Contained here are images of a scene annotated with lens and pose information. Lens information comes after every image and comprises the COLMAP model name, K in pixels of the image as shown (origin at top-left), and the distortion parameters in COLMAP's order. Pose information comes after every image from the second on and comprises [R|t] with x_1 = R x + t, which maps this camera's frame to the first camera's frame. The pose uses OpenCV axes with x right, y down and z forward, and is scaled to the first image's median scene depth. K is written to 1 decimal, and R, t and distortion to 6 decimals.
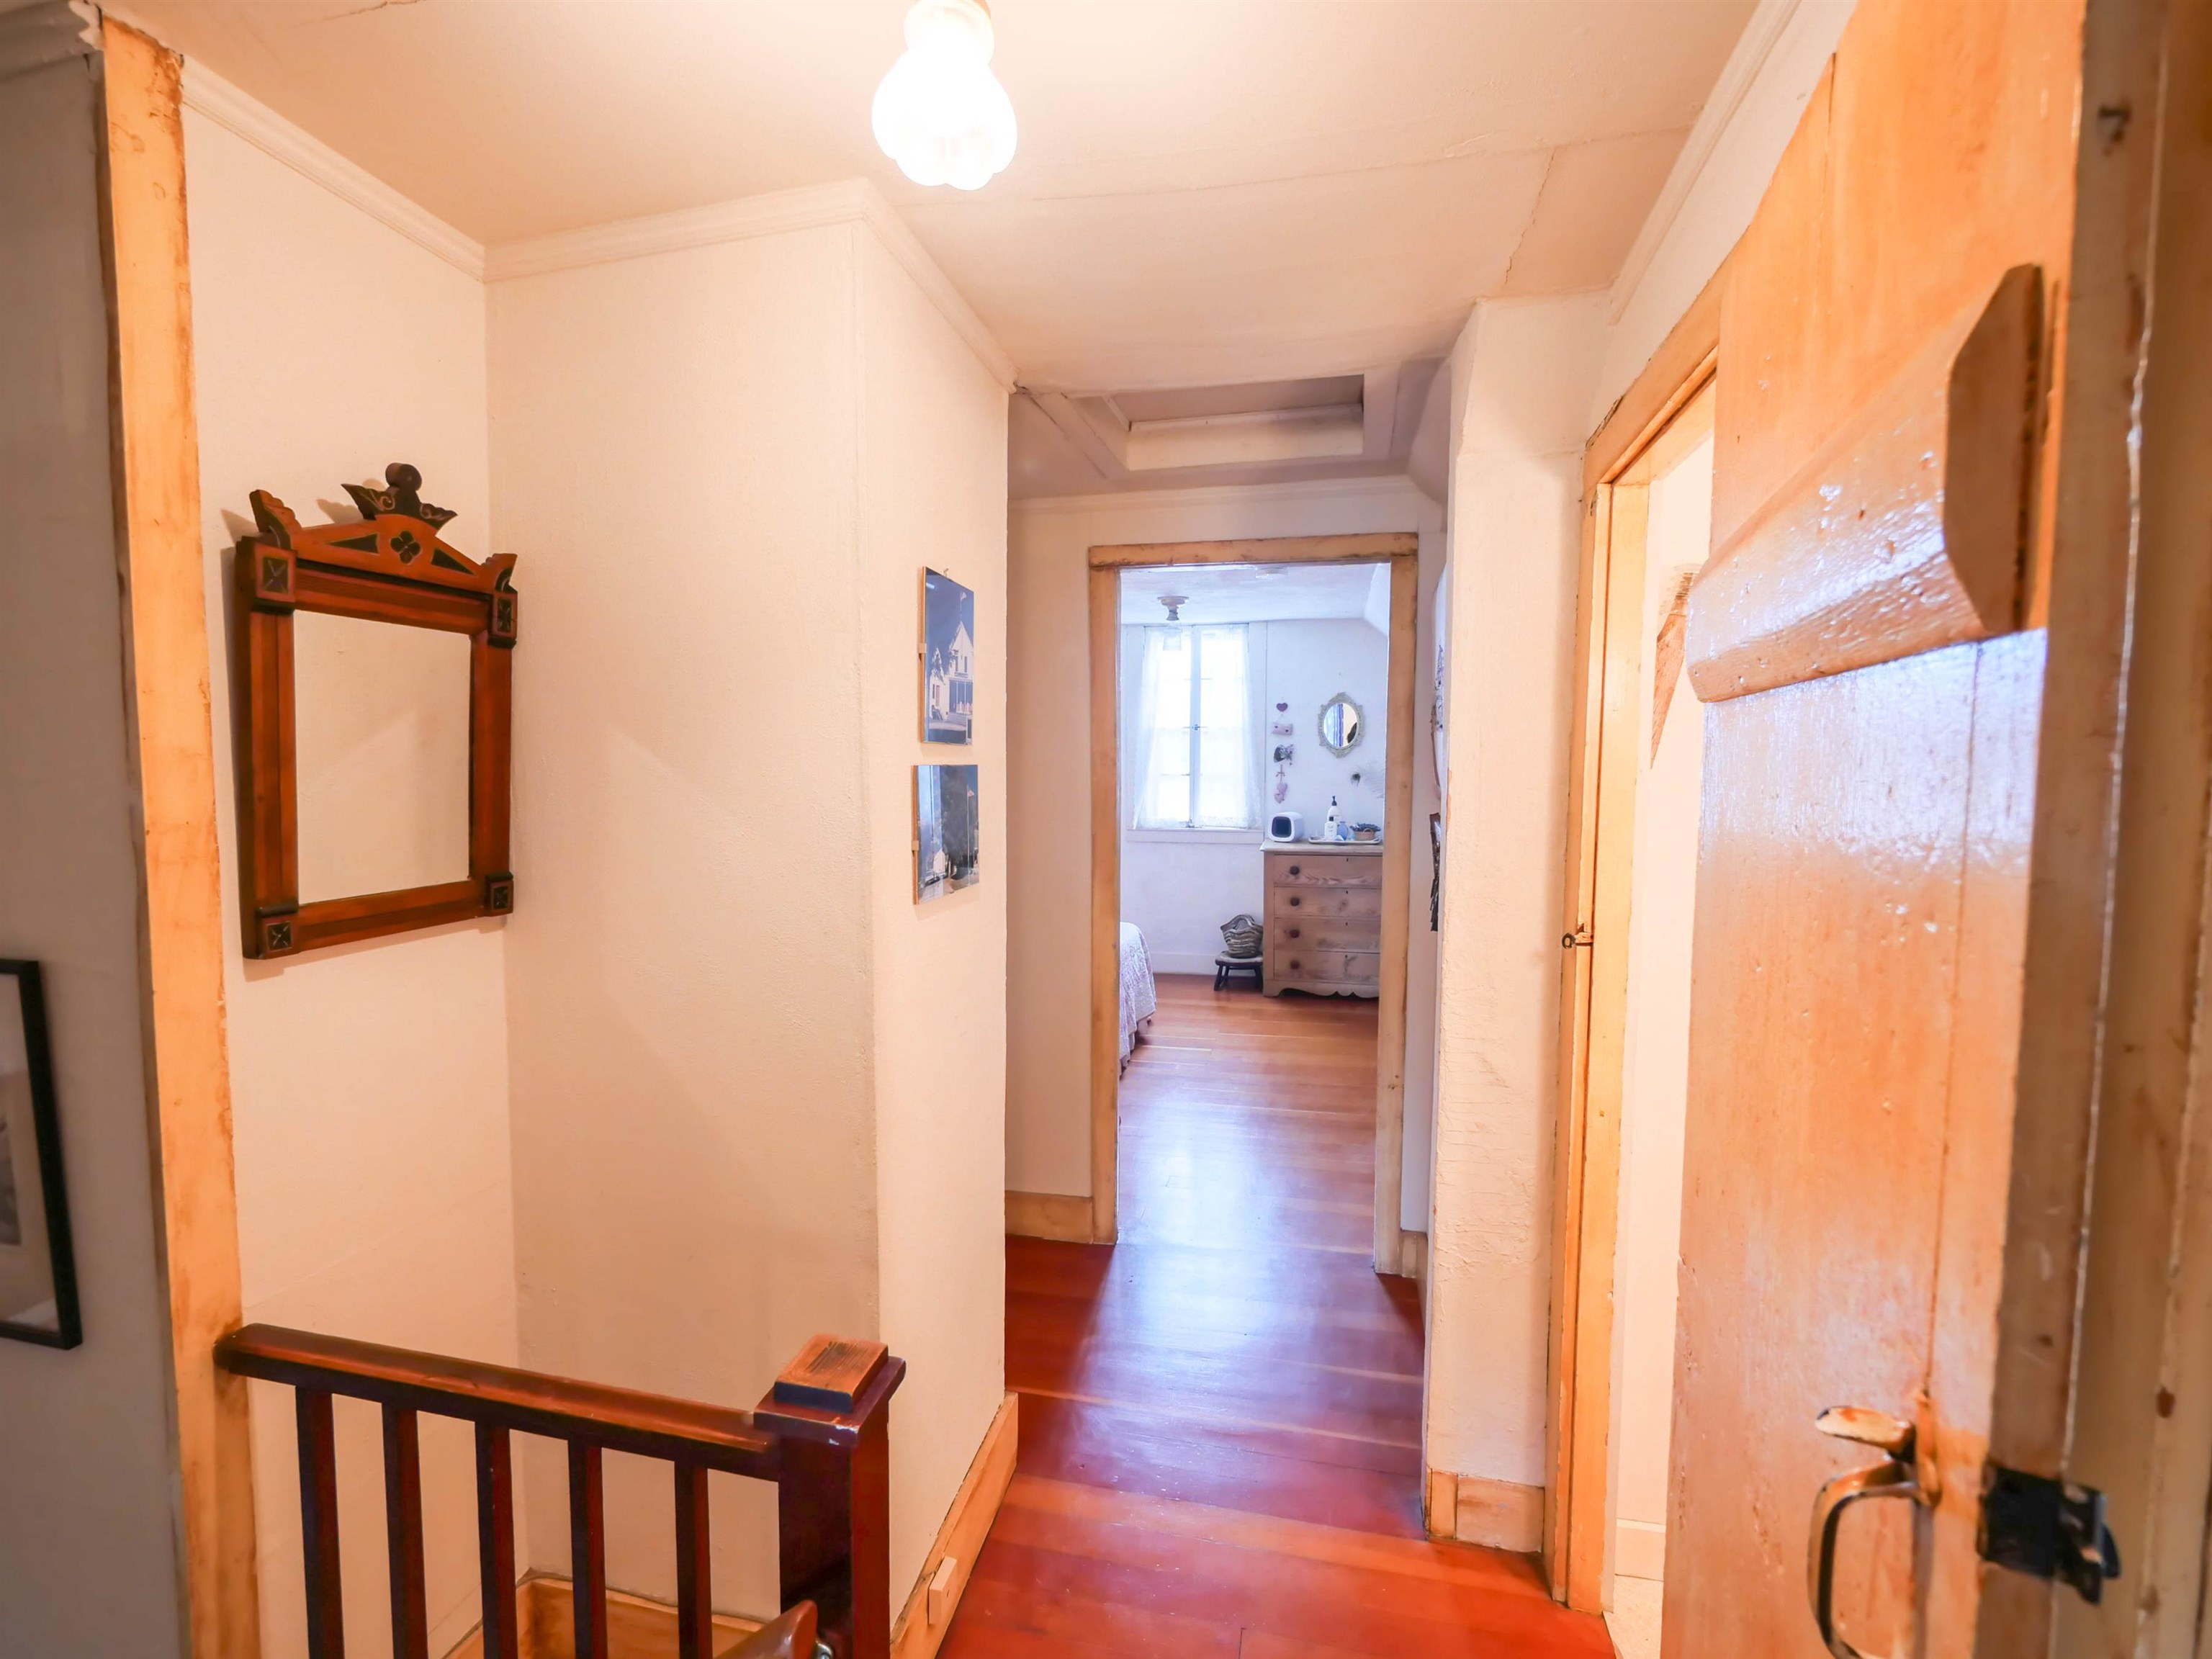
lens RADIAL K [[986.0, 0, 1108.9], [0, 986.0, 828.8], [0, 0, 1]] dist [-0.005208, 0.000084]
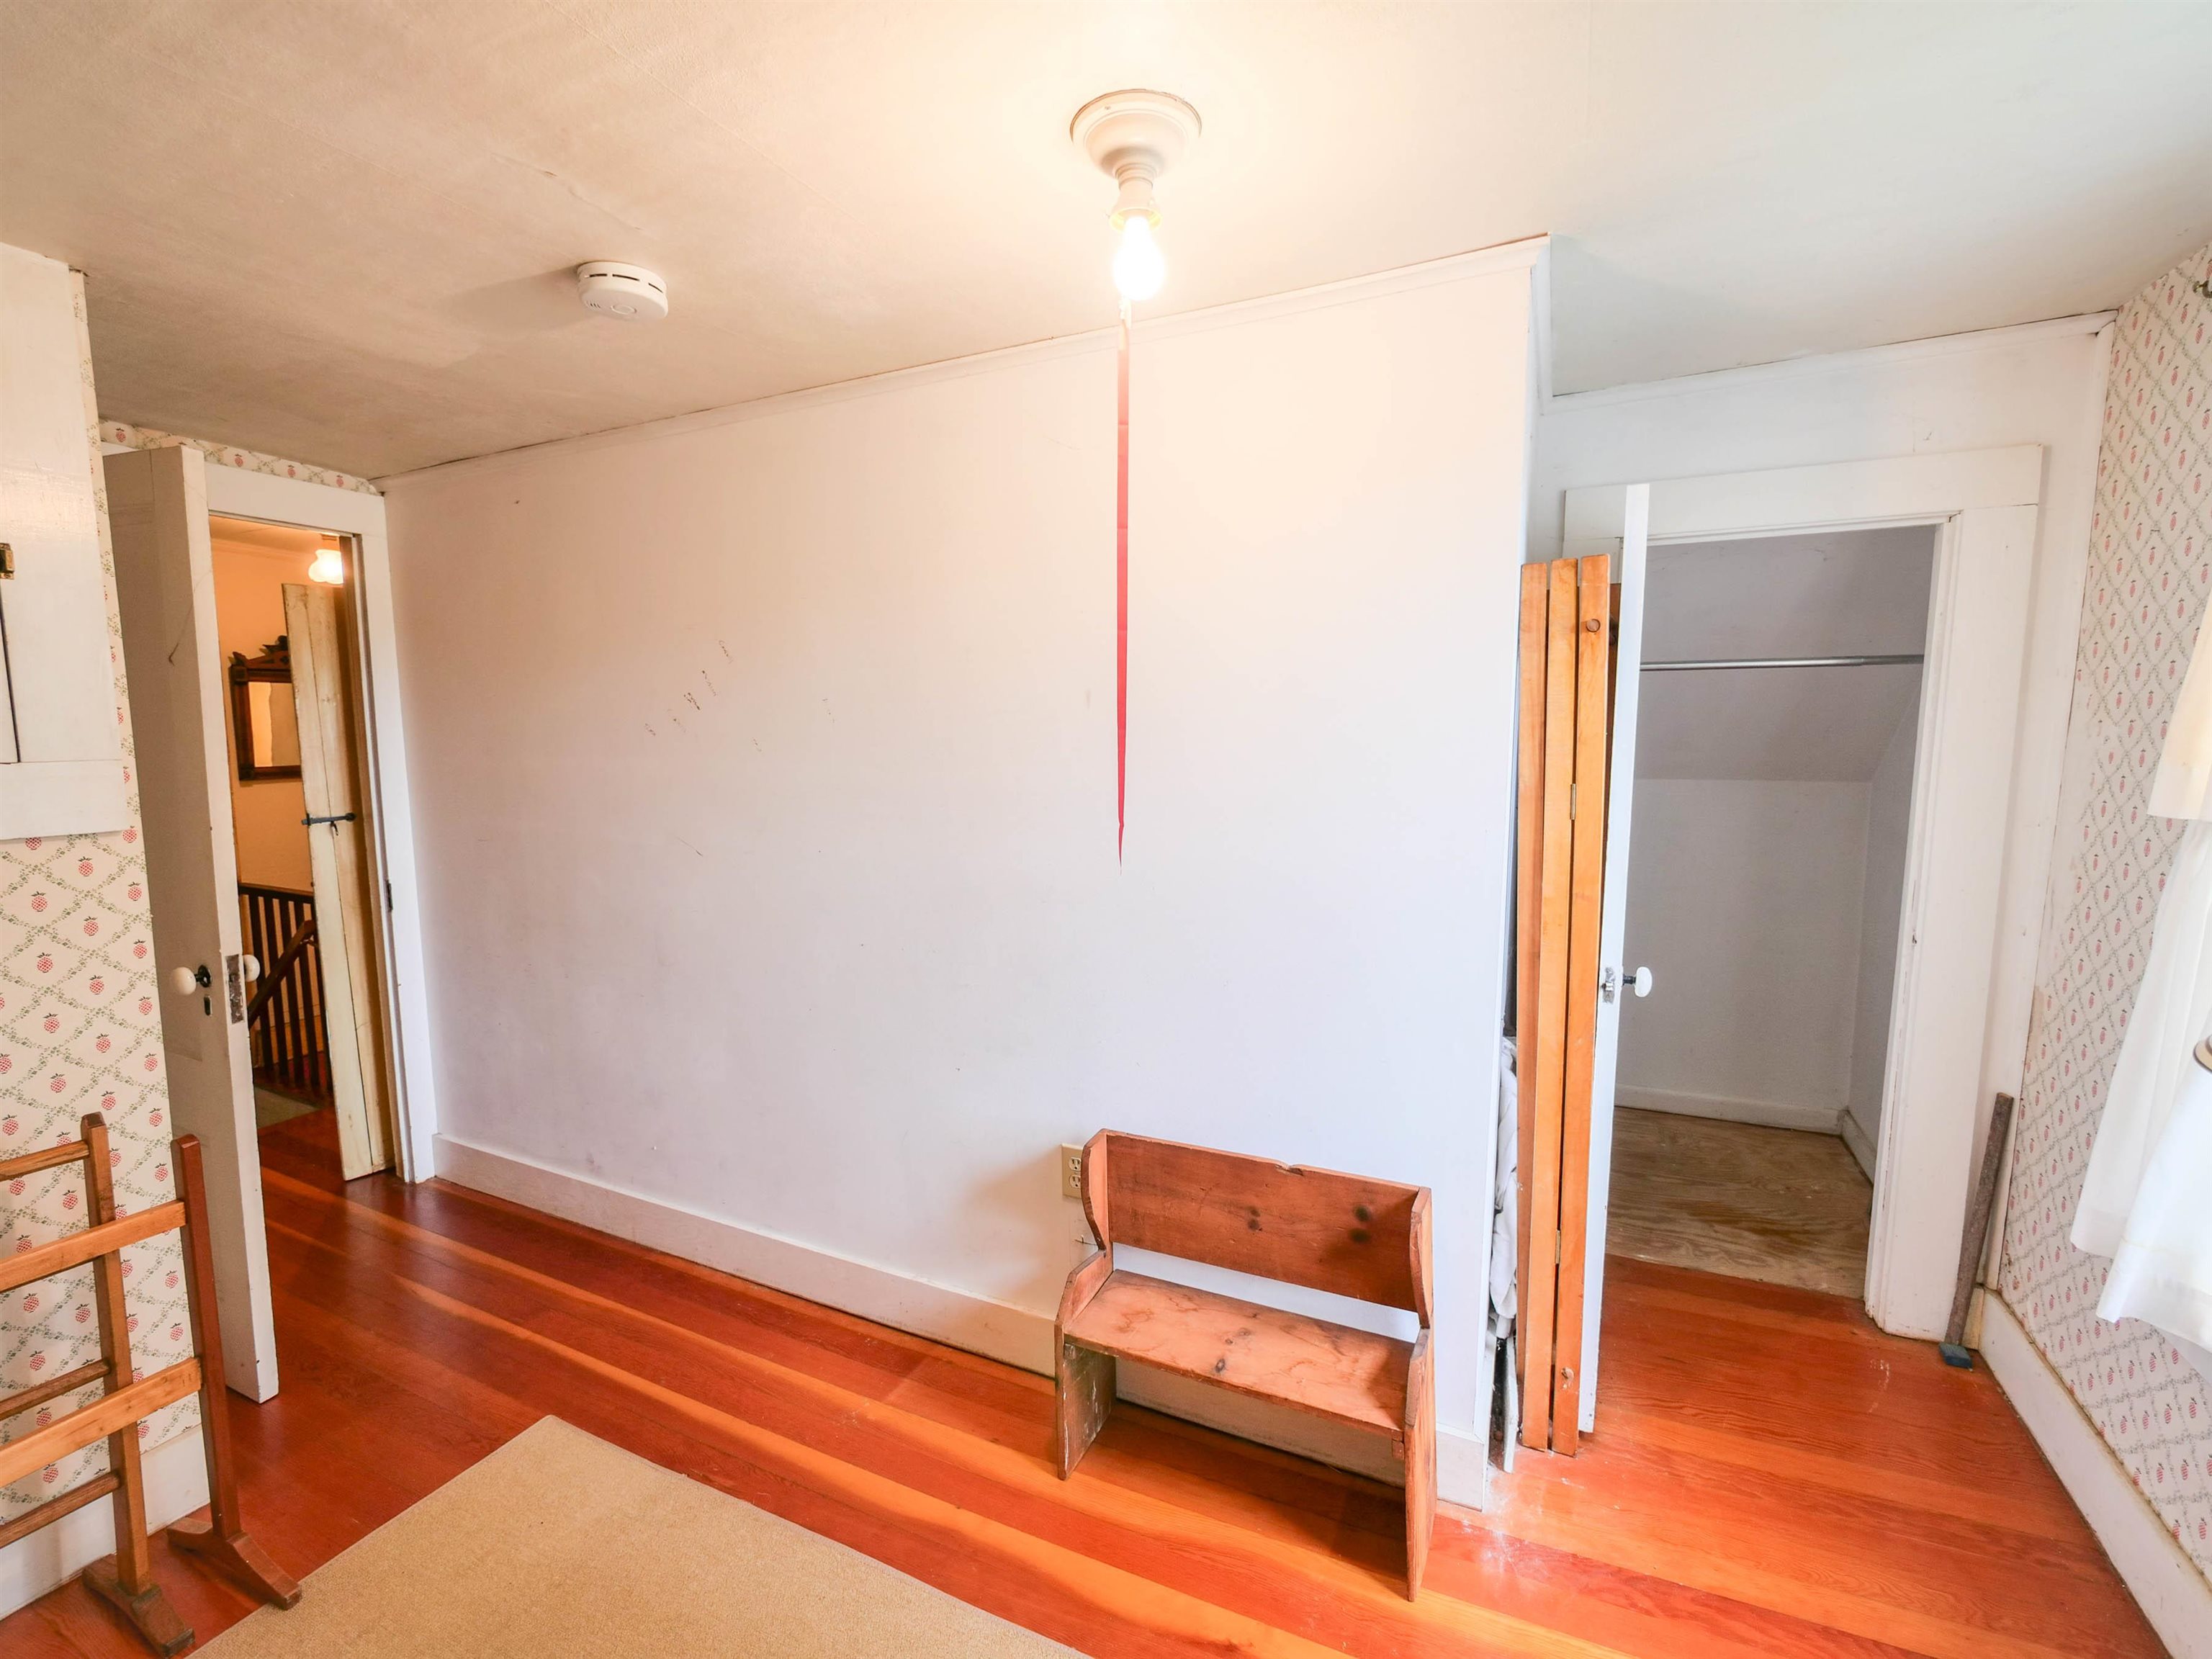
lens RADIAL K [[986.0, 0, 1106.3], [0, 986.0, 830.9], [0, 0, 1]] dist [-0.005208, 0.000084]
pose [[0.977997, 0.015720, -0.208025, 2.983853], [-0.007472, 0.999157, 0.040377, 0.150094], [0.208485, -0.037934, 0.977290, -1.868312]]
